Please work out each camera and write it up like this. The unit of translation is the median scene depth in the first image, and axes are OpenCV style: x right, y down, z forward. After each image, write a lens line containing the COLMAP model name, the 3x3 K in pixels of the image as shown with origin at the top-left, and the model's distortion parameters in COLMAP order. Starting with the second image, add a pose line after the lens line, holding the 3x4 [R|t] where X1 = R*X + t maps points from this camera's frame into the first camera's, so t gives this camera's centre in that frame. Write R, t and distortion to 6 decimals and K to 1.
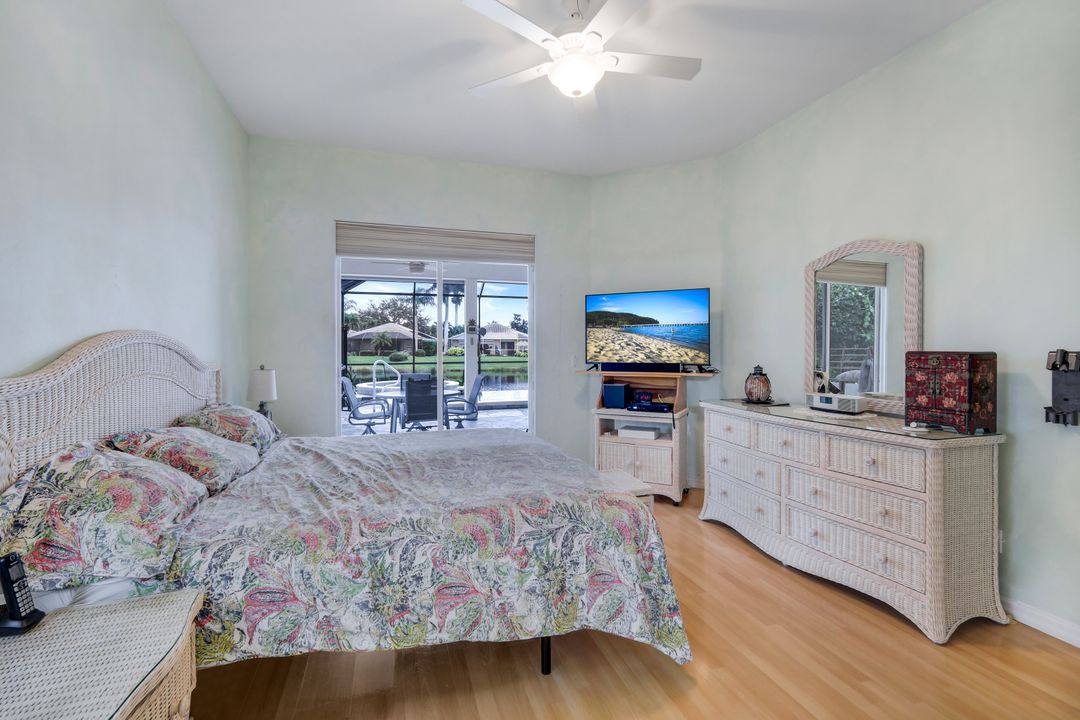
lens RADIAL K [[483.6, 0, 541.8], [0, 483.6, 342.5], [0, 0, 1]] dist [0.002267, 0.000258]
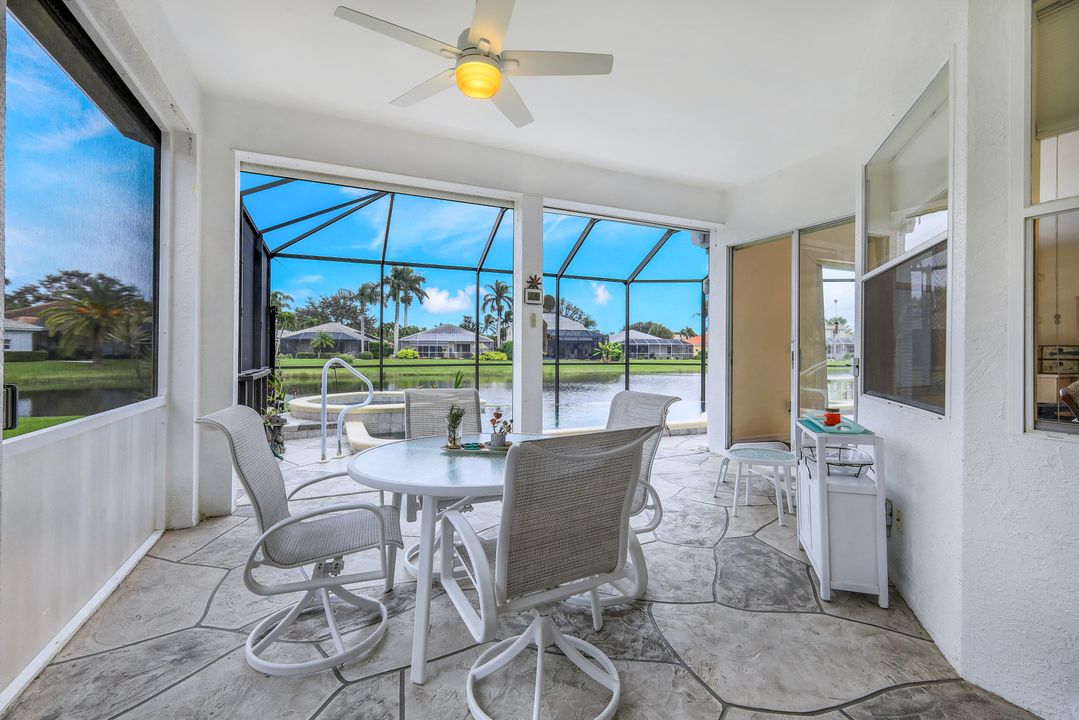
lens RADIAL K [[470.2, 0, 557.4], [0, 470.2, 348.5], [0, 0, 1]] dist [-0.037144, 0.000080]
pose [[0.988608, 0.006774, 0.150364, -0.405009], [-0.007237, 0.999971, 0.002532, 0.053099], [-0.150342, -0.003591, 0.988627, 1.090764]]
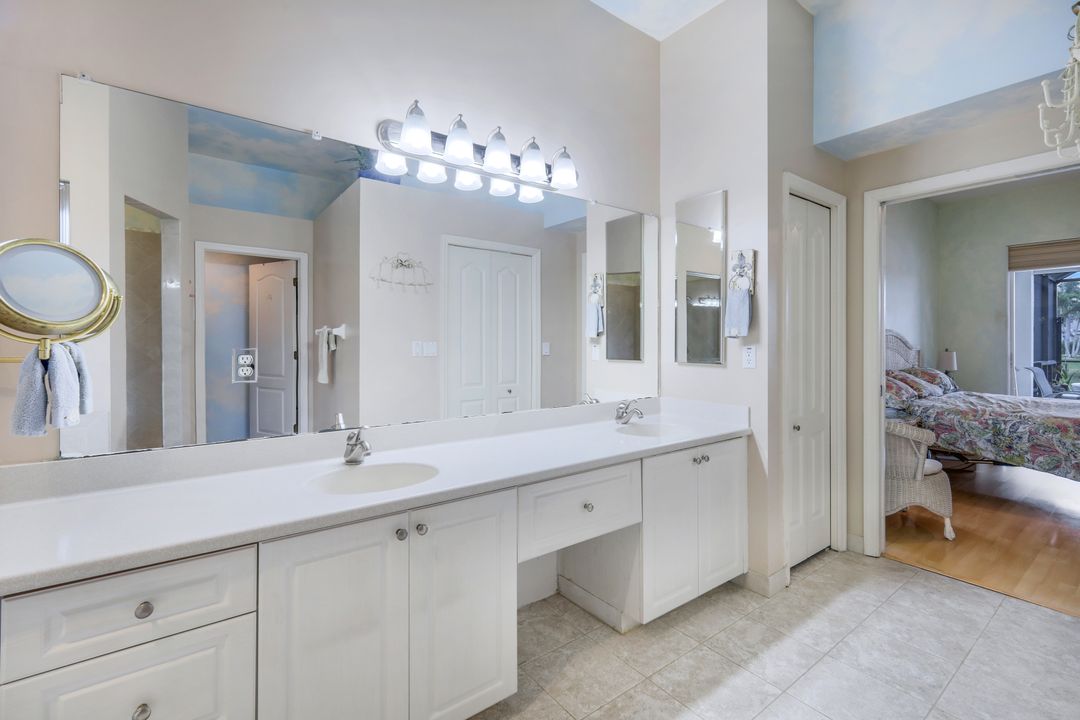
lens RADIAL K [[483.6, 0, 541.8], [0, 483.6, 342.5], [0, 0, 1]] dist [0.002267, 0.000258]
pose [[0.330241, 0.001595, -0.943895, 0.435872], [0.005467, 0.999979, 0.003603, 0.010389], [0.943881, -0.006350, 0.330226, -0.704102]]
